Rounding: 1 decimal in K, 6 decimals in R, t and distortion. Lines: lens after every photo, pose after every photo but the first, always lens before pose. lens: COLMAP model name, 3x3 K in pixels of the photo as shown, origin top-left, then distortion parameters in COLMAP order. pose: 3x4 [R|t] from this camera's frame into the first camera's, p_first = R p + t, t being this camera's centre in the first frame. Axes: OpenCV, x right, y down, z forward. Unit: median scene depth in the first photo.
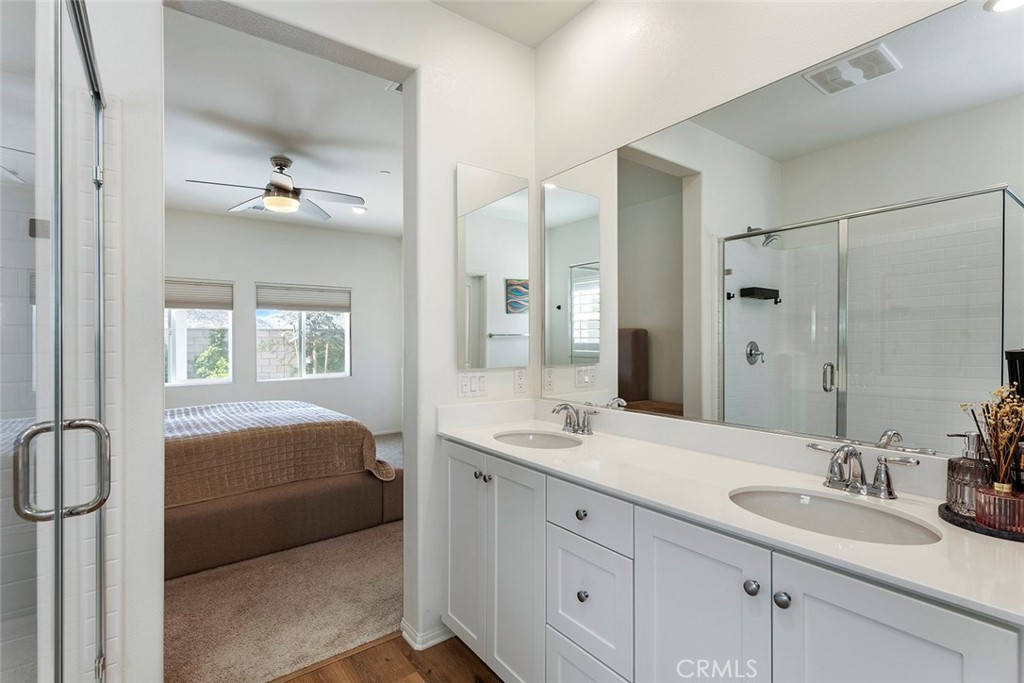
lens RADIAL K [[468.3, 0, 512.0], [0, 468.3, 341.5], [0, 0, 1]] dist [0.001236, 0.000143]
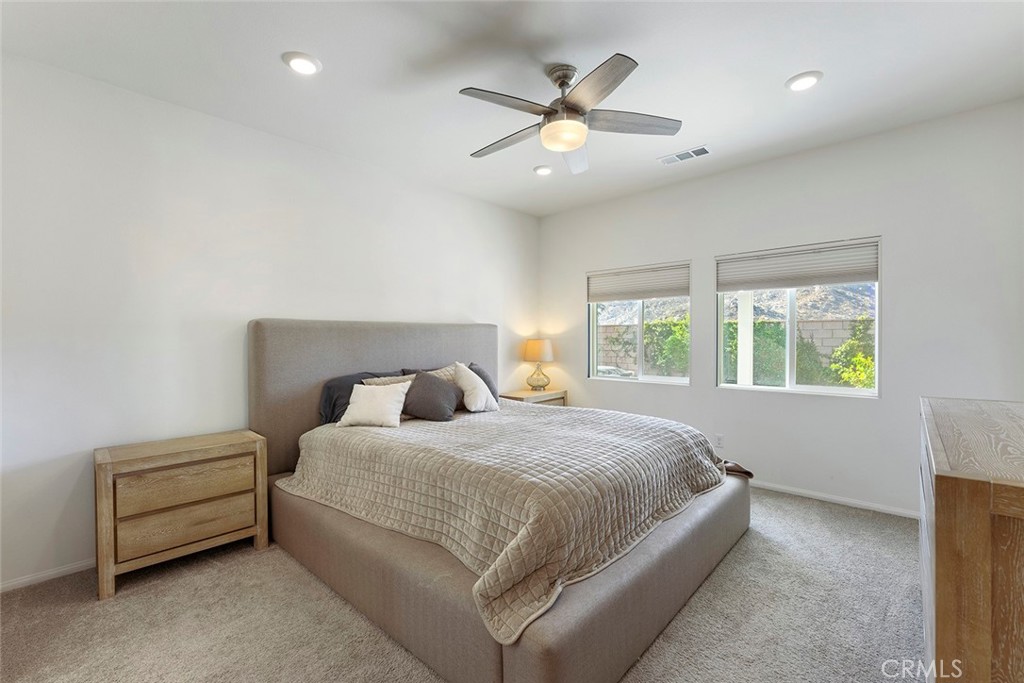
lens RADIAL K [[438.7, 0, 512.0], [0, 438.7, 341.5], [0, 0, 1]] dist [0.001004, 0.000105]
pose [[0.186228, 0.013396, -0.982415, 0.042519], [0.002517, 0.999897, 0.014112, 0.000637], [0.982503, -0.005101, 0.186175, 0.235715]]
